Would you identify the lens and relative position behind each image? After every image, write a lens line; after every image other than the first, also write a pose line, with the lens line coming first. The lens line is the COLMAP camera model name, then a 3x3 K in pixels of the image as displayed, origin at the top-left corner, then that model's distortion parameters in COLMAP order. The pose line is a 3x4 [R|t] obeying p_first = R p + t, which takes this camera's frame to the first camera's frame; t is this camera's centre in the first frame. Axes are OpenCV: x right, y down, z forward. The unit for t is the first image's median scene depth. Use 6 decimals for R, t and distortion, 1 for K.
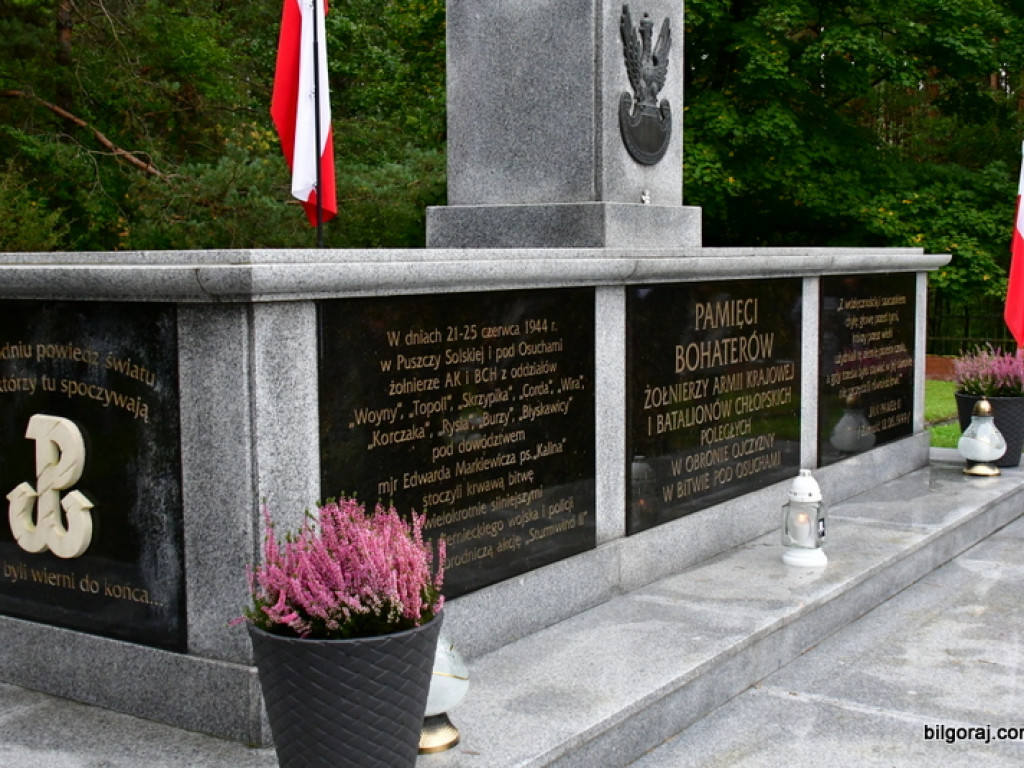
lens RADIAL K [[1411.0, 0, 512.6], [0, 1411.0, 388.1], [0, 0, 1]] dist [0.011447, 0.000000]
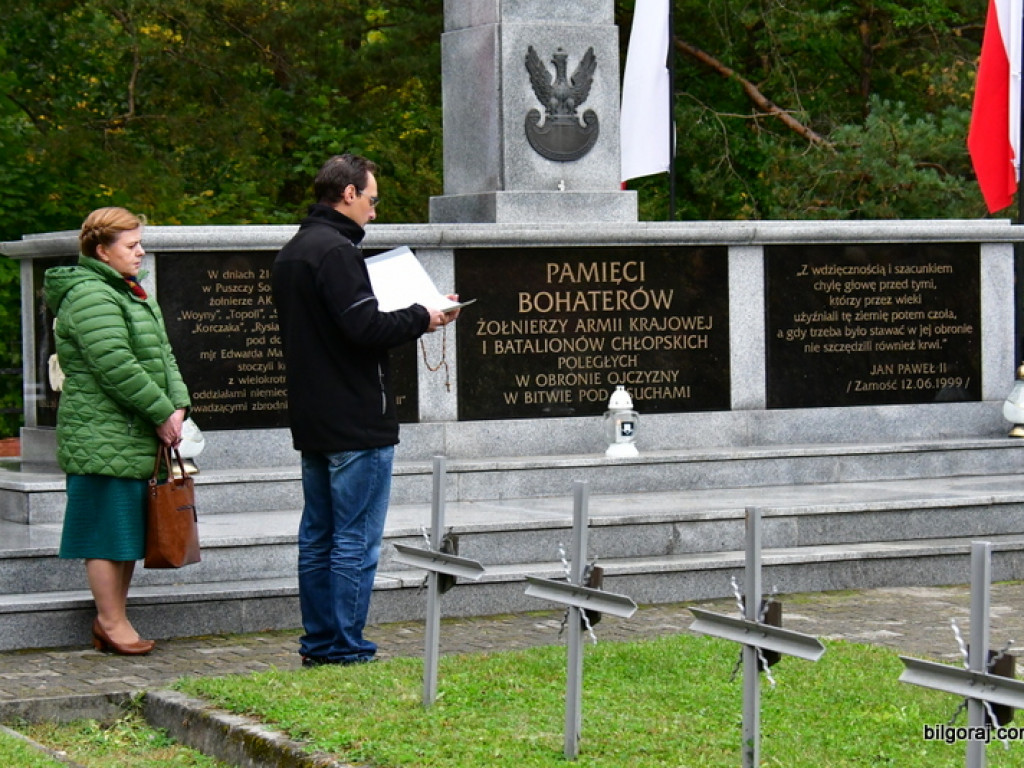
lens RADIAL K [[3189.1, 0, 508.9], [0, 3189.1, 386.3], [0, 0, 1]] dist [0.107807, 0.000000]
pose [[0.860021, 0.003599, -0.510245, 1.635386], [-0.034870, 0.998052, -0.051733, 0.215280], [0.509065, 0.062284, 0.858472, -1.629719]]
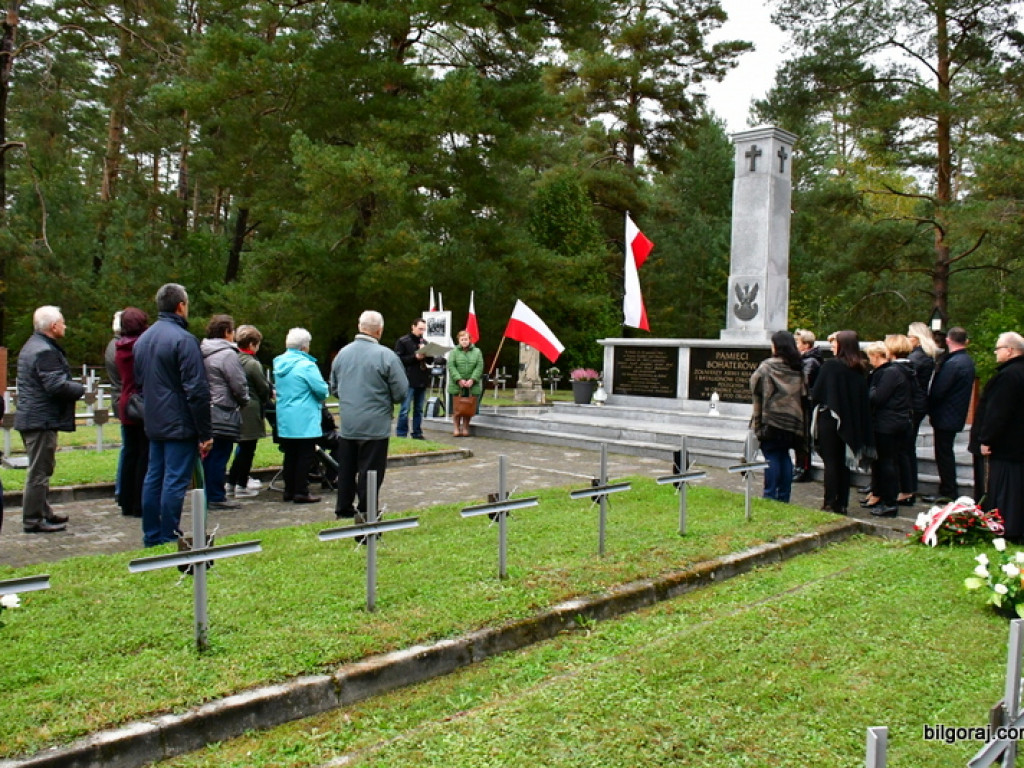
lens RADIAL K [[880.7, 0, 510.0], [0, 880.7, 385.8], [0, 0, 1]] dist [-0.047452, -0.014828]
pose [[-0.207736, 0.031681, -0.977672, 2.820316], [-0.127424, 0.990083, 0.059158, -0.036127], [0.969850, 0.136868, -0.201639, 0.915824]]
